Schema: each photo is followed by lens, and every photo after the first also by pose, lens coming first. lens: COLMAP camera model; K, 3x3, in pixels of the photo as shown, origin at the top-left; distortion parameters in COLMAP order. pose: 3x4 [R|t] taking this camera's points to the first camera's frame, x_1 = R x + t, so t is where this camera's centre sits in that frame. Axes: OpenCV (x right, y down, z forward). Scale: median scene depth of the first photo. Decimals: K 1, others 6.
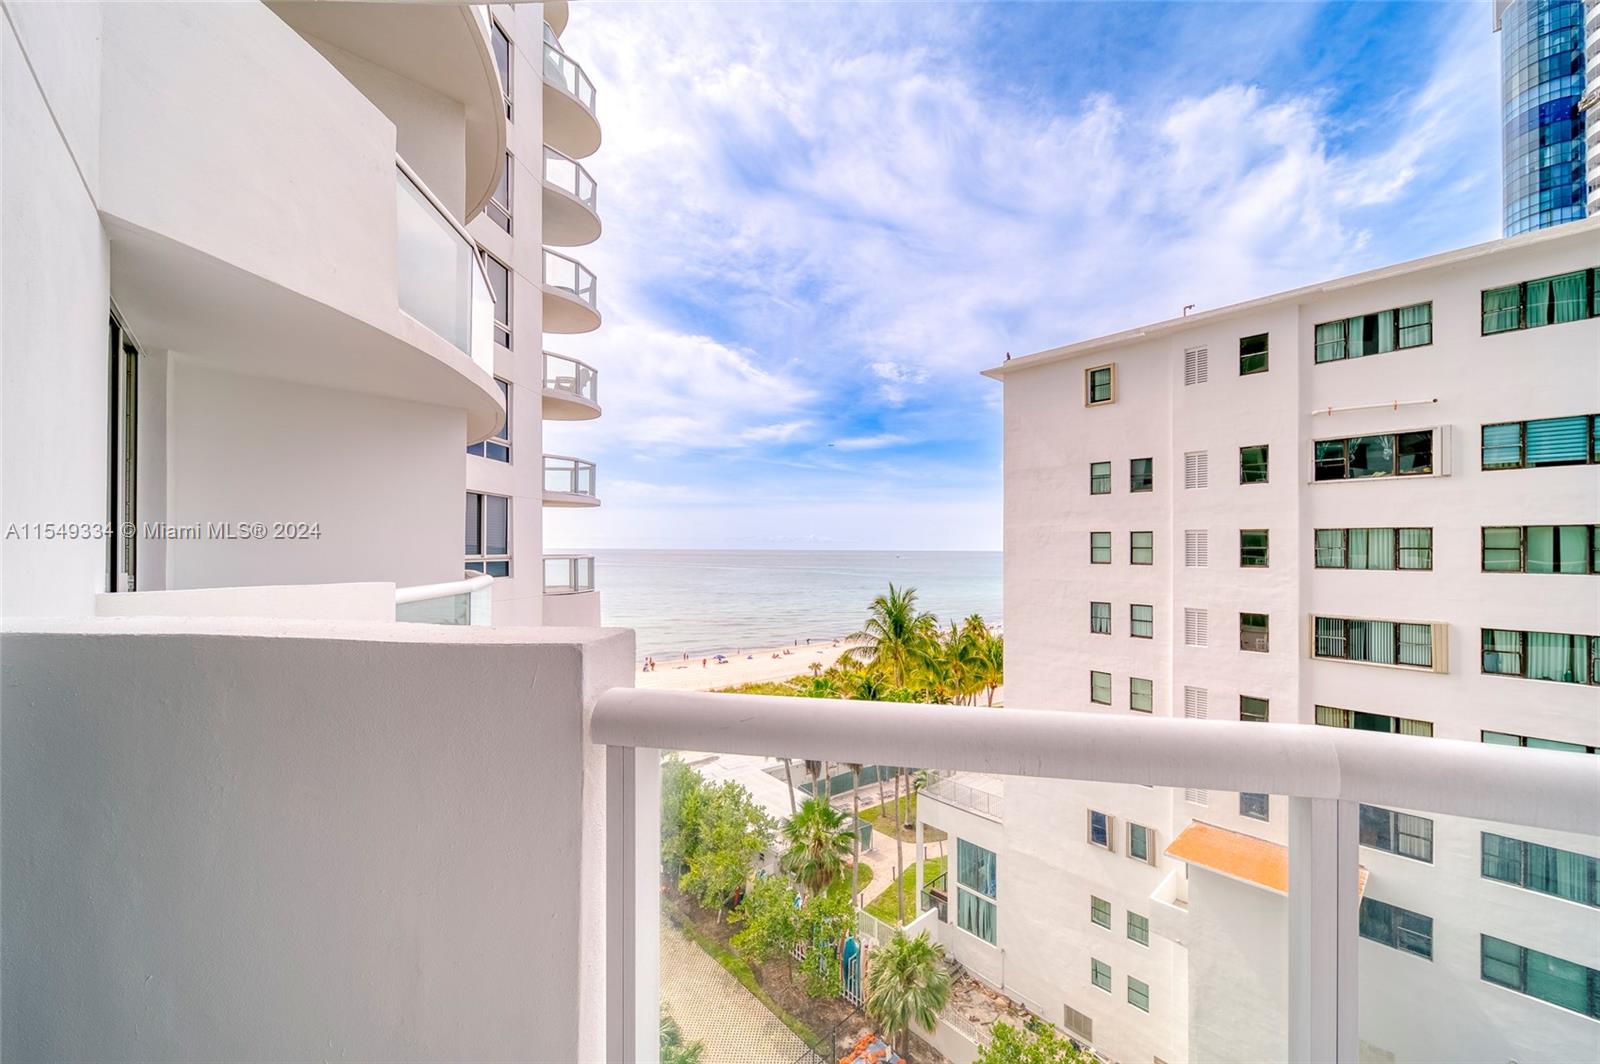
lens RADIAL K [[661.6, 0, 808.8], [0, 661.6, 542.8], [0, 0, 1]] dist [-0.000949, -0.000084]
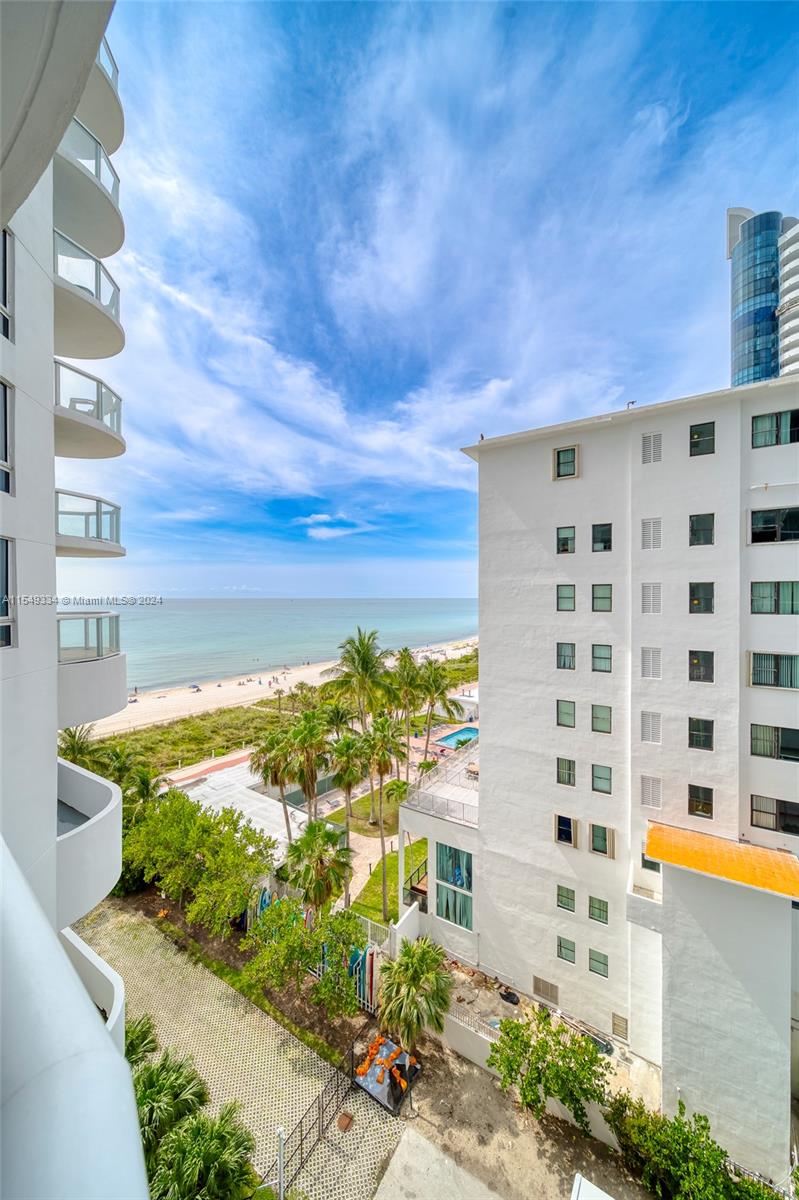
lens RADIAL K [[482.3, 0, 369.0], [0, 482.3, 596.8], [0, 0, 1]] dist [0.013940, -0.008704]
pose [[0.972582, -0.008062, 0.232419, -0.114902], [0.006067, 0.999938, 0.009298, -0.004924], [-0.232479, -0.007634, 0.972571, 0.229537]]
